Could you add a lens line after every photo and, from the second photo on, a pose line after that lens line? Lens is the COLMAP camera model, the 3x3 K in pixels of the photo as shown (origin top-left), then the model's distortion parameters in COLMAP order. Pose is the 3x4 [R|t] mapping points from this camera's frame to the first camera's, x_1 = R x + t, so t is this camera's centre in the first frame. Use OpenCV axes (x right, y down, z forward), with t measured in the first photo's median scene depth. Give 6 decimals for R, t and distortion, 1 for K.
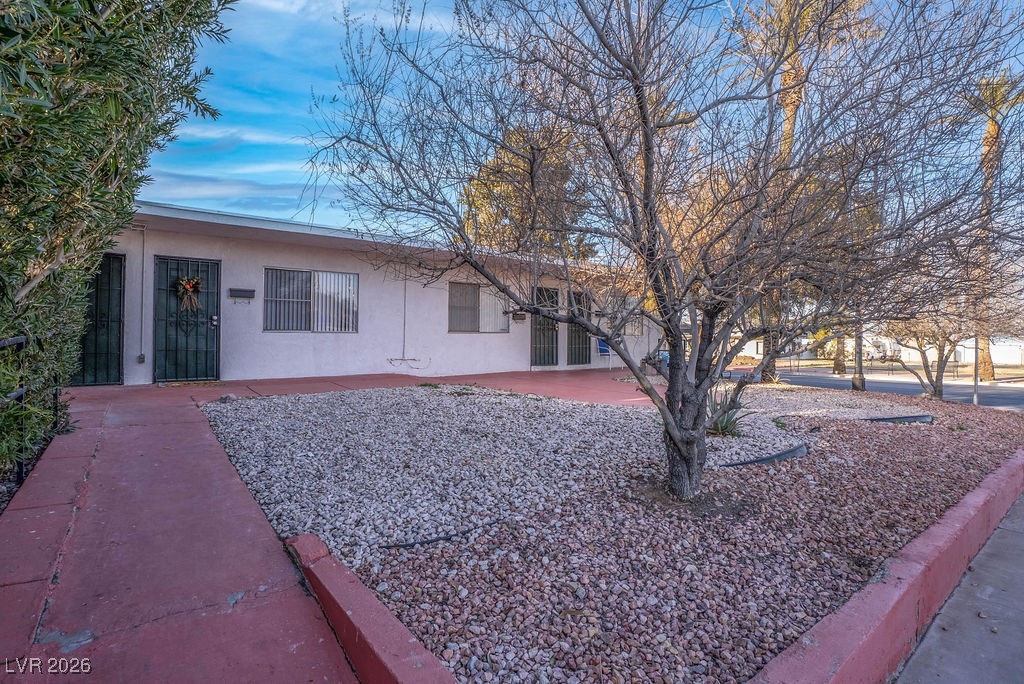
lens RADIAL K [[462.7, 0, 511.3], [0, 462.7, 344.9], [0, 0, 1]] dist [-0.021621, 0.006161]
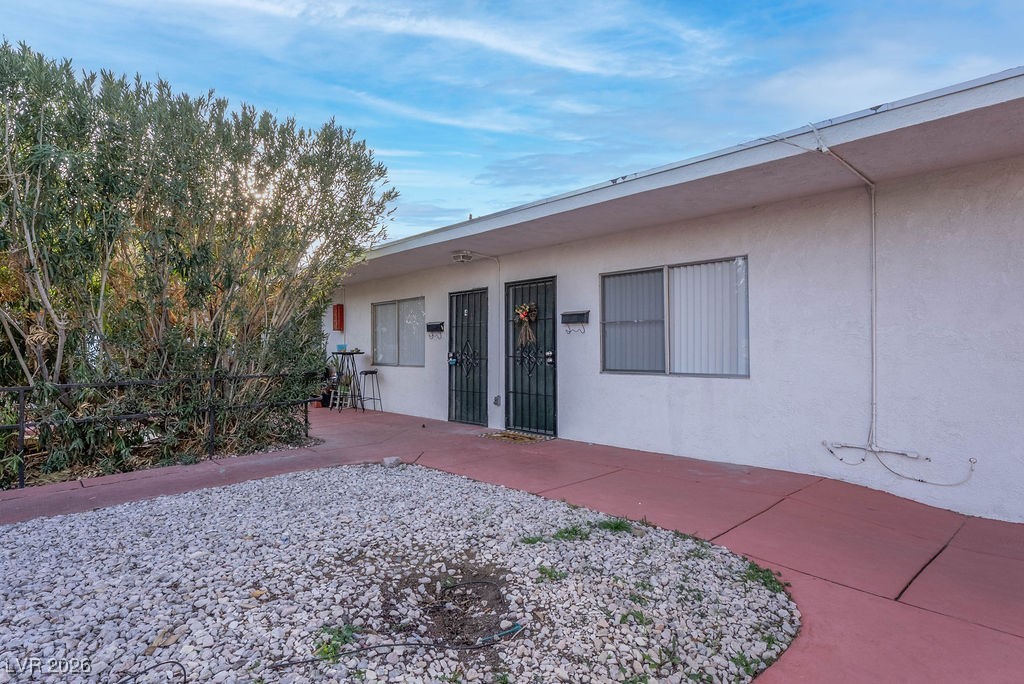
lens RADIAL K [[528.9, 0, 511.9], [0, 528.9, 339.8], [0, 0, 1]] dist [-0.000701, -0.000407]
pose [[0.140932, -0.001162, -0.990019, 0.195123], [0.012346, 0.999924, 0.000584, -0.077059], [0.989942, -0.012305, 0.140936, 0.760803]]
